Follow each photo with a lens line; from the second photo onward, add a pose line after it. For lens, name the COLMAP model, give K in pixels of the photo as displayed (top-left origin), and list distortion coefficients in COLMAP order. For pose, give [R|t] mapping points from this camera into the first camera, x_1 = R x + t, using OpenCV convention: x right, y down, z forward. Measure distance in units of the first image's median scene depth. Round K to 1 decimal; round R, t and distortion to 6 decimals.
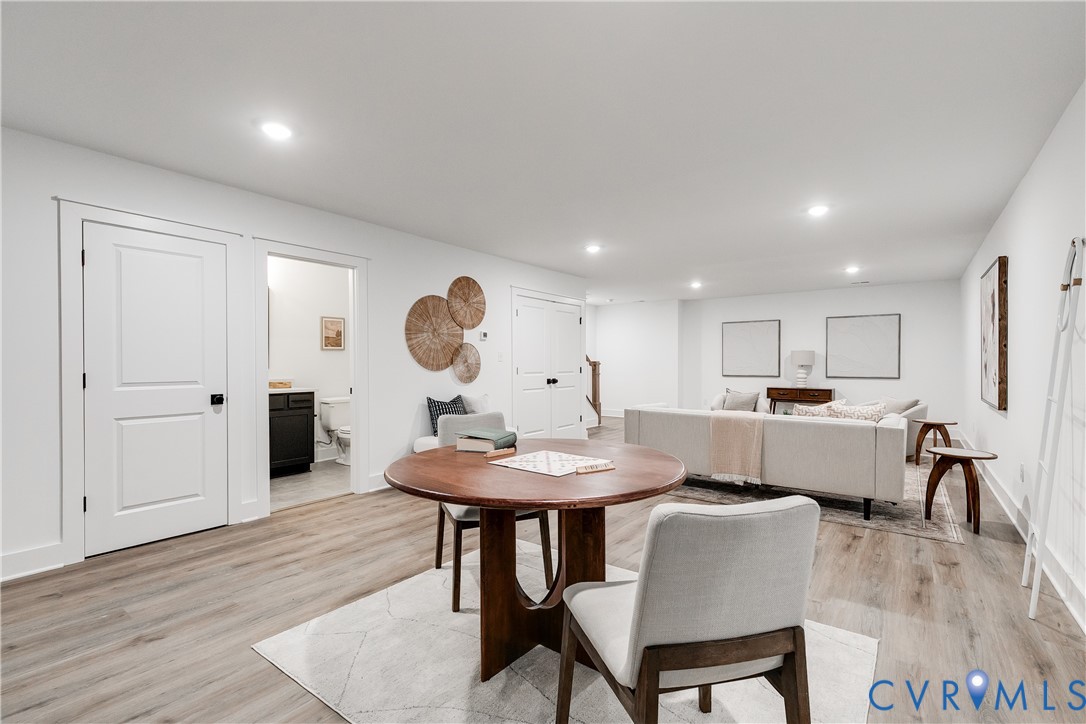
lens RADIAL K [[491.0, 0, 542.0], [0, 491.0, 363.9], [0, 0, 1]] dist [-0.006043, -0.001110]
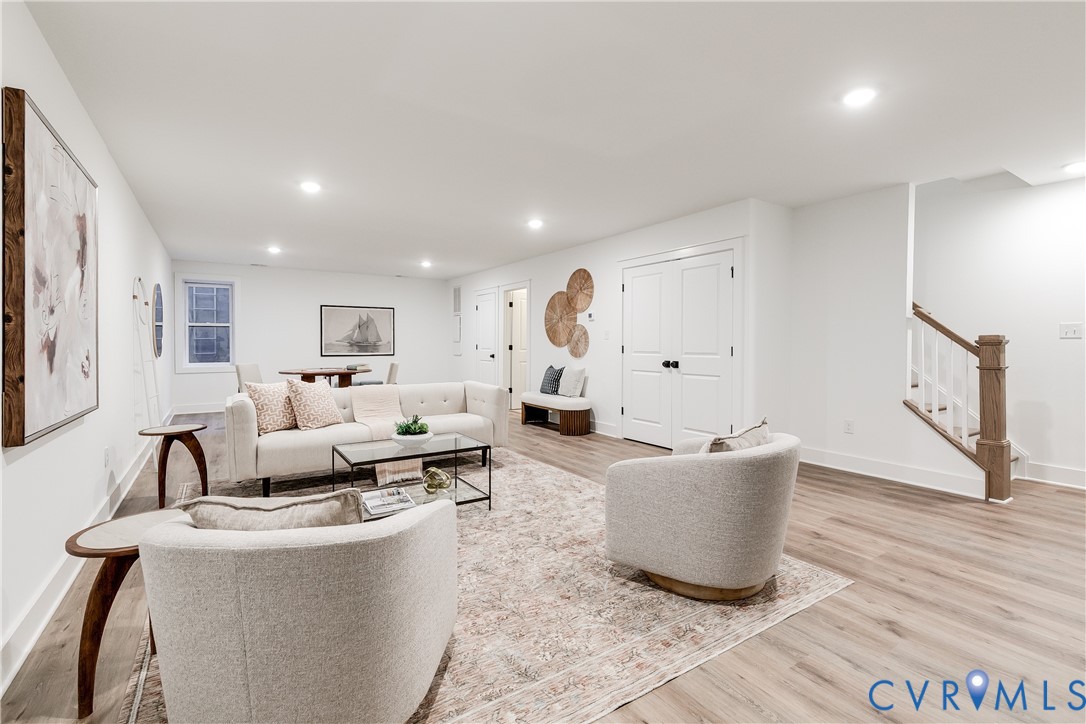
lens RADIAL K [[491.0, 0, 545.6], [0, 491.0, 356.7], [0, 0, 1]] dist [-0.006043, -0.001110]
pose [[-0.336156, 0.035260, -0.941146, 1.149241], [0.002633, 0.999330, 0.036500, -0.008920], [0.941802, 0.009792, -0.336024, 1.507976]]
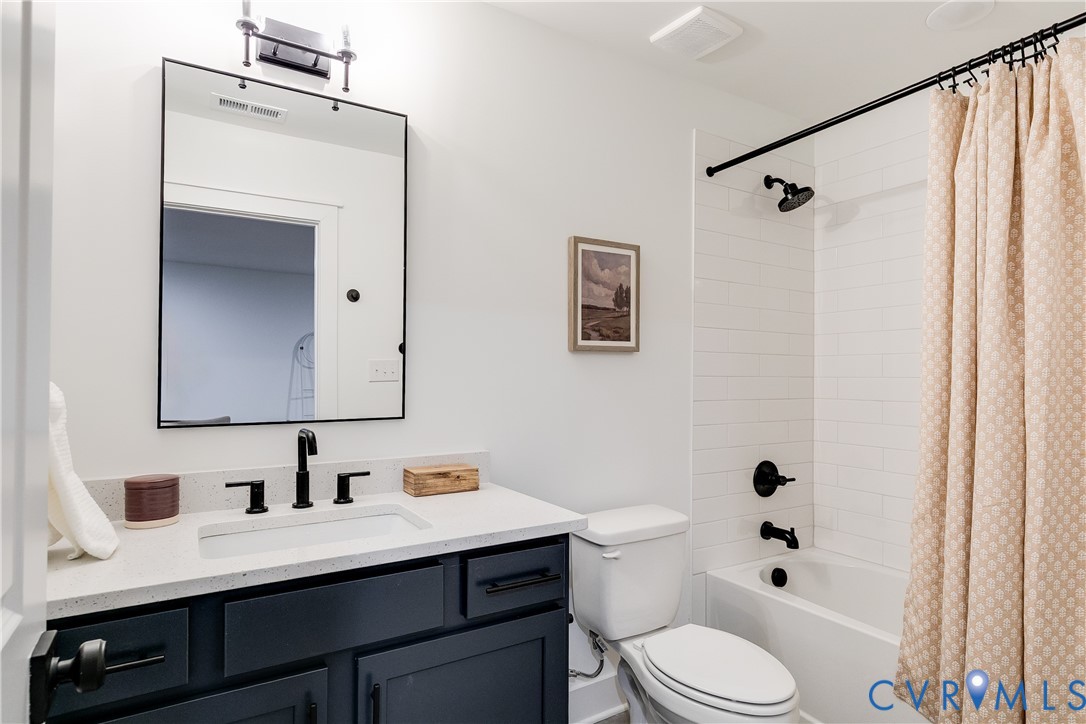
lens RADIAL K [[582.0, 0, 553.0], [0, 582.0, 365.4], [0, 0, 1]] dist [-0.016720, -0.001048]
pose [[0.938581, -0.000169, -0.345059, -0.293308], [-0.006171, 0.999832, -0.017275, -0.011671], [0.345004, 0.018343, 0.938422, 0.576434]]
